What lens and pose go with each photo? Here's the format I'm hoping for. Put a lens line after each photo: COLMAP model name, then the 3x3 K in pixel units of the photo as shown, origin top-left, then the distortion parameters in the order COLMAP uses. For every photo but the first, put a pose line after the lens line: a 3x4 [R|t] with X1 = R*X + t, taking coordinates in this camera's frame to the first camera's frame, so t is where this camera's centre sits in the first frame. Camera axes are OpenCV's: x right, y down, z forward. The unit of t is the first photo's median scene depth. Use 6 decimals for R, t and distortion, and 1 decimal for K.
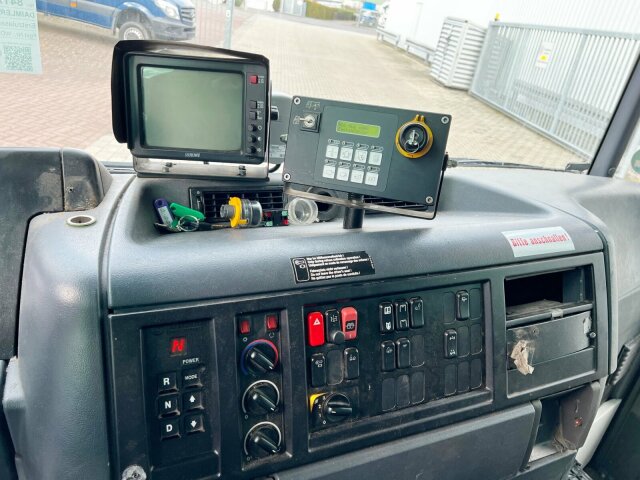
lens RADIAL K [[487.4, 0, 319.9], [0, 487.4, 243.5], [0, 0, 1]] dist [0.026528, -0.036778]
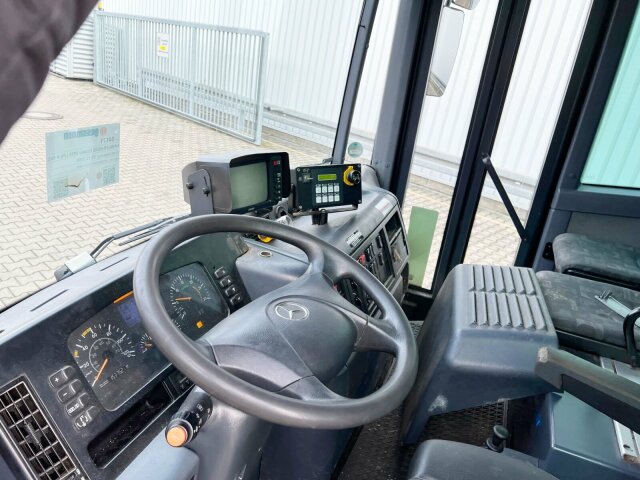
lens RADIAL K [[487.4, 0, 313.7], [0, 487.4, 239.9], [0, 0, 1]] dist [0.026528, -0.036778]
pose [[0.734578, -0.287600, 0.614558, -0.107103], [0.264894, 0.955408, 0.130484, -0.021043], [-0.624681, 0.066942, 0.778005, -0.047832]]
